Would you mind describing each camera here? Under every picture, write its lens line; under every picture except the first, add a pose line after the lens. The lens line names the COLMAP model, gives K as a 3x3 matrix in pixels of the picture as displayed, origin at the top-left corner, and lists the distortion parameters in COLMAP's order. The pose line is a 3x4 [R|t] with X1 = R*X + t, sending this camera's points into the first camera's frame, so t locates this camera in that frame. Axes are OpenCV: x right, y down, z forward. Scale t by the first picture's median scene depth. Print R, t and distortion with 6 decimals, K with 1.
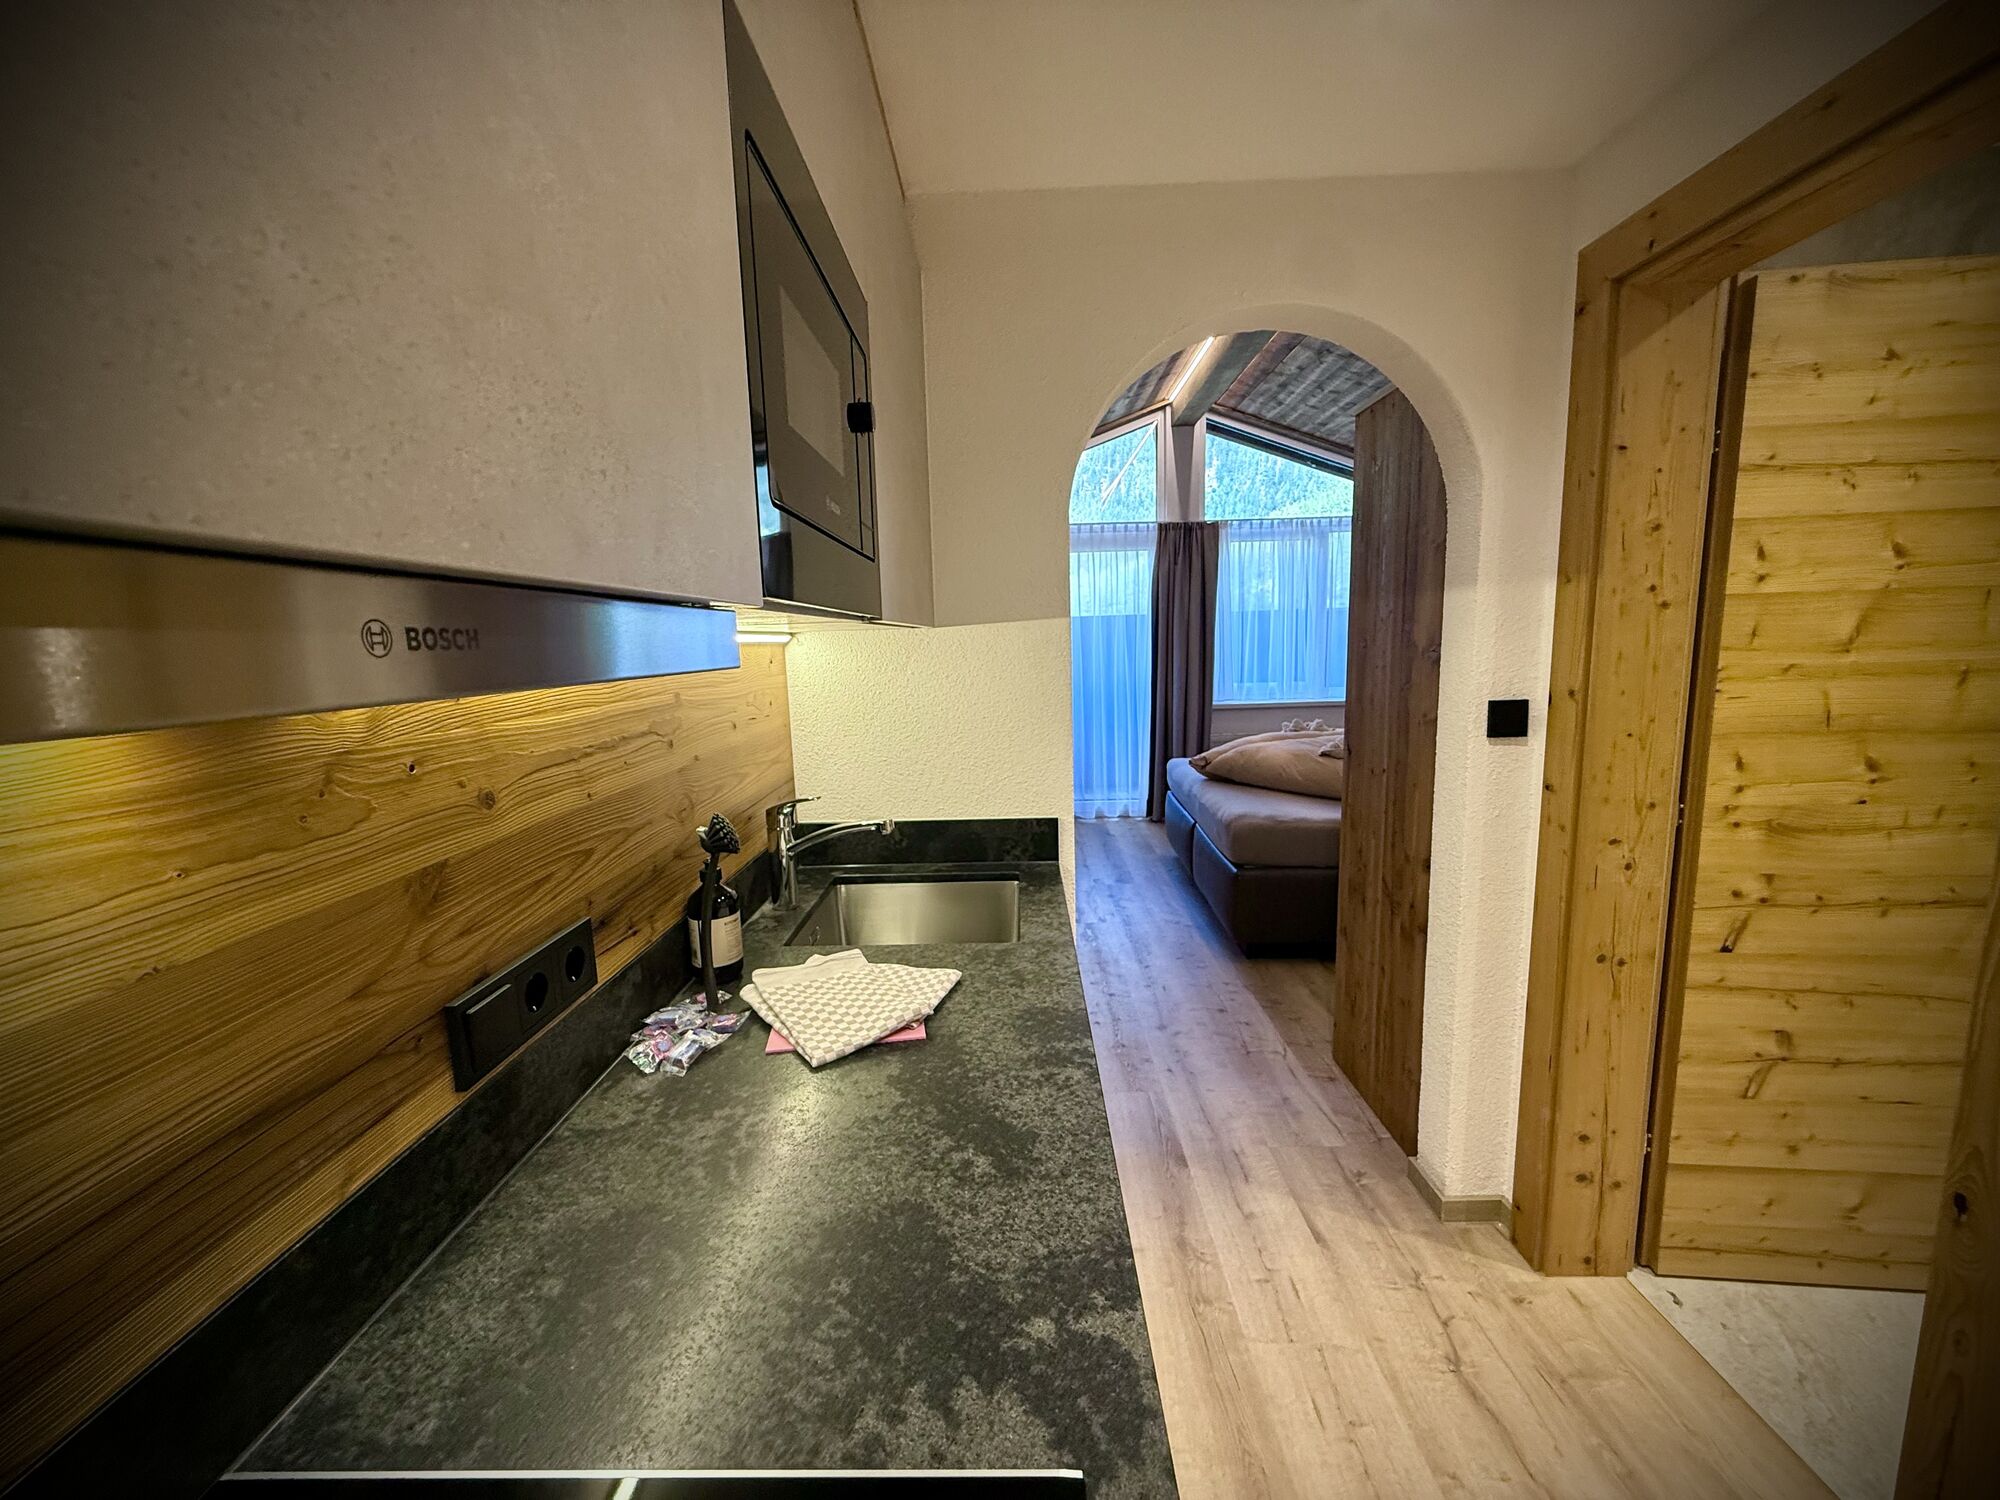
lens RADIAL K [[792.3, 0, 988.5], [0, 792.3, 760.0], [0, 0, 1]] dist [0.000273, 0.000599]
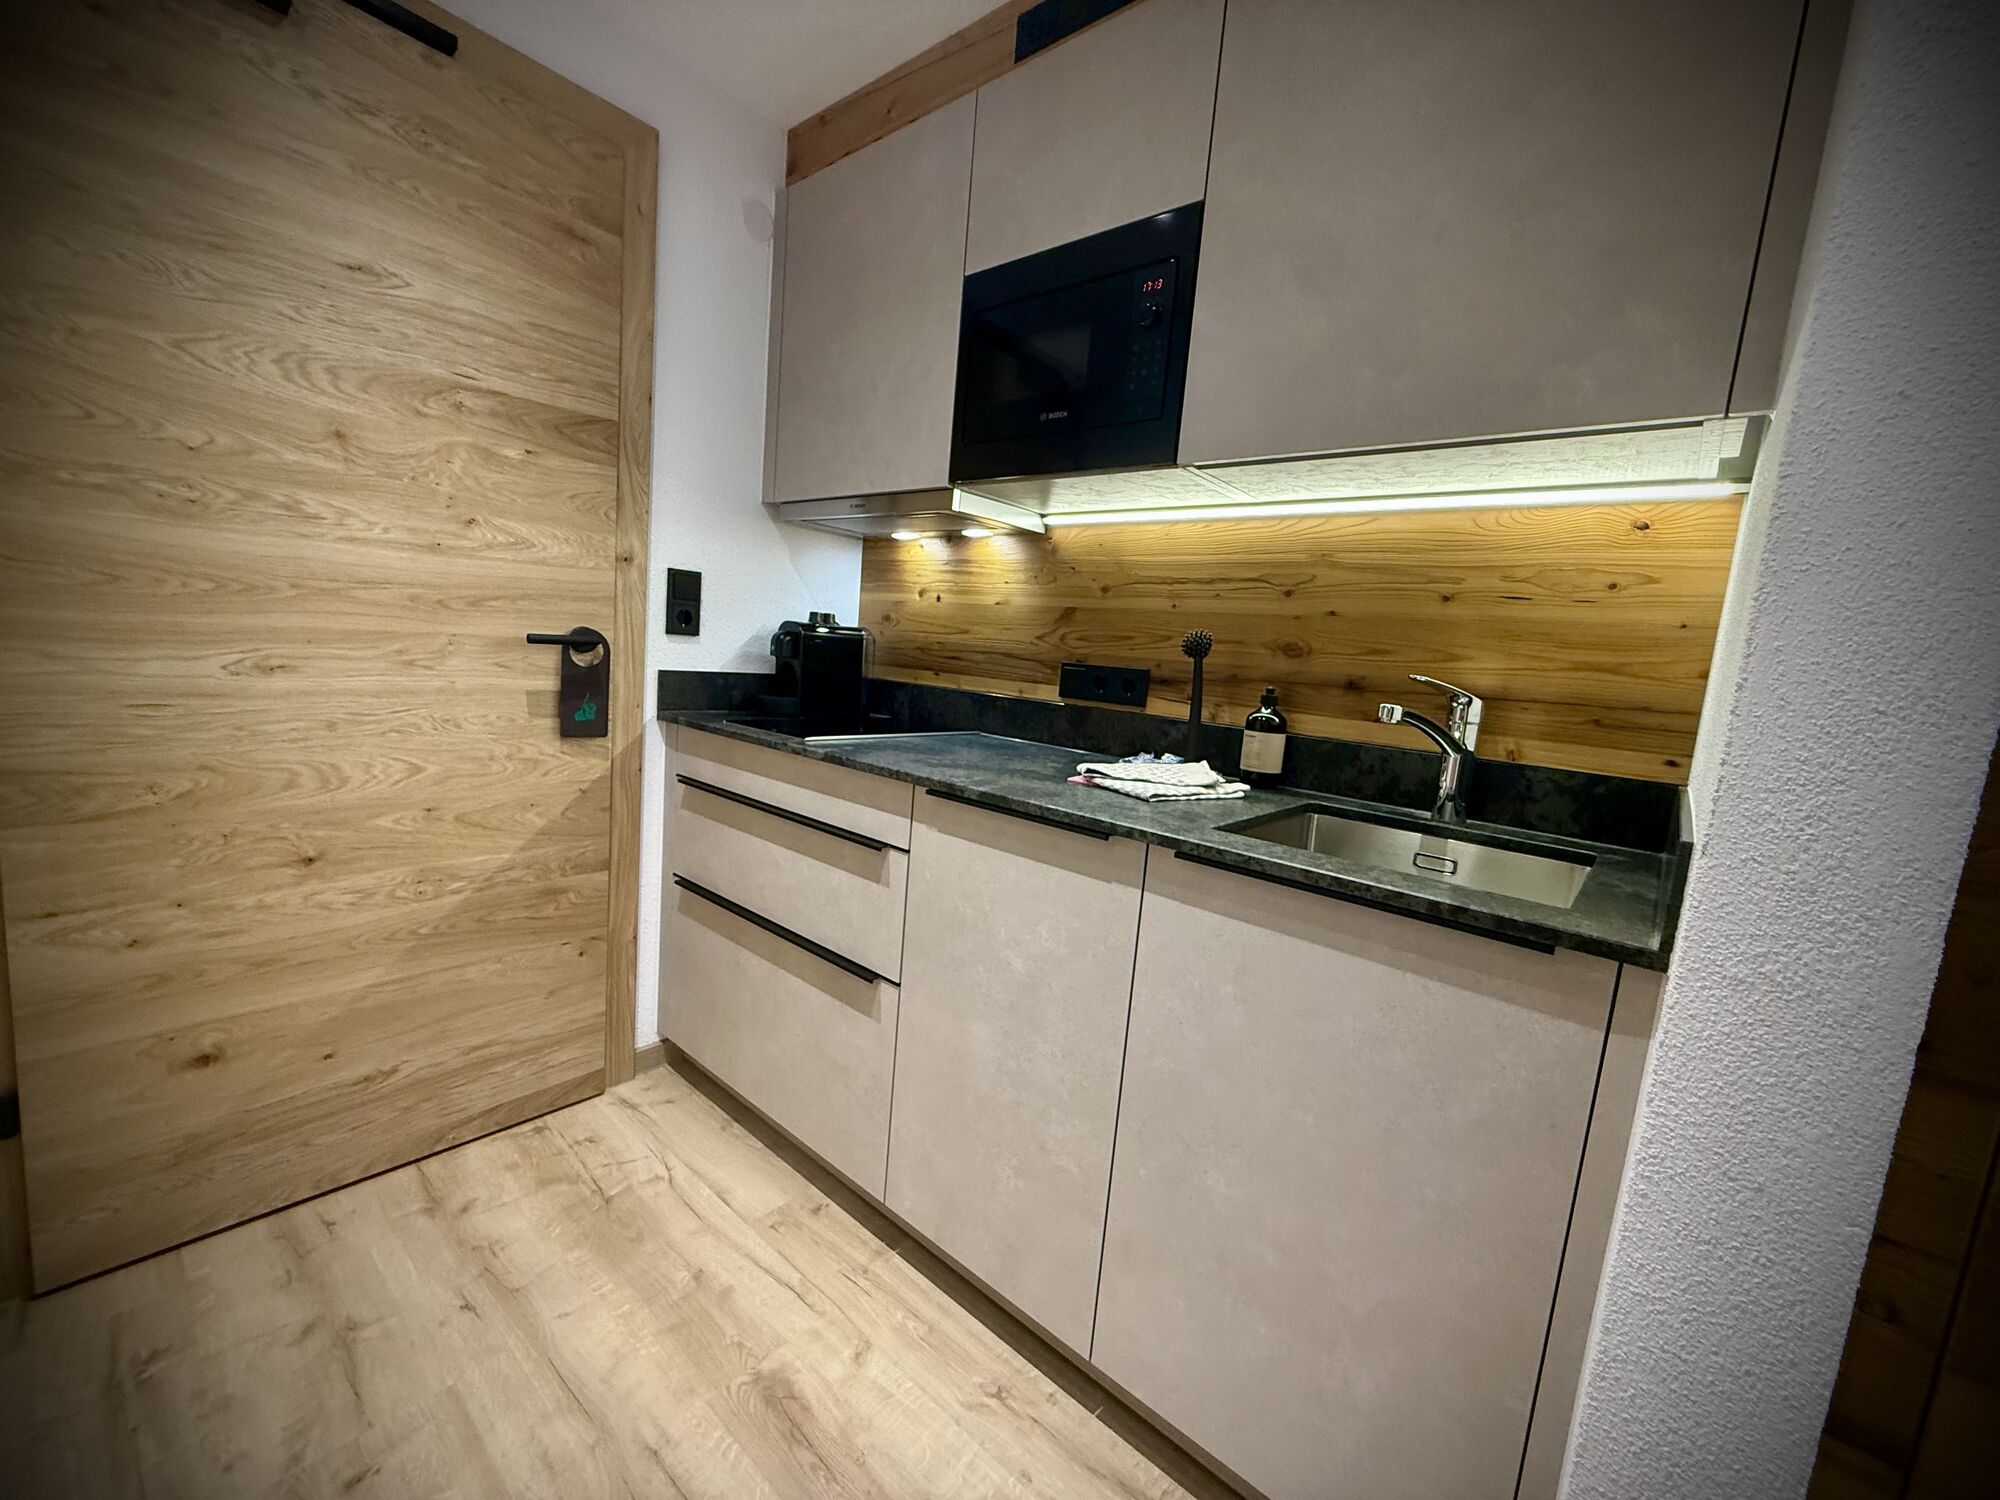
lens RADIAL K [[792.3, 0, 996.7], [0, 792.3, 750.2], [0, 0, 1]] dist [0.000273, 0.000599]
pose [[-0.628531, 0.079804, -0.773680, 1.229282], [-0.180105, 0.952753, 0.244590, -0.009324], [0.756645, 0.293076, -0.584461, 1.997333]]
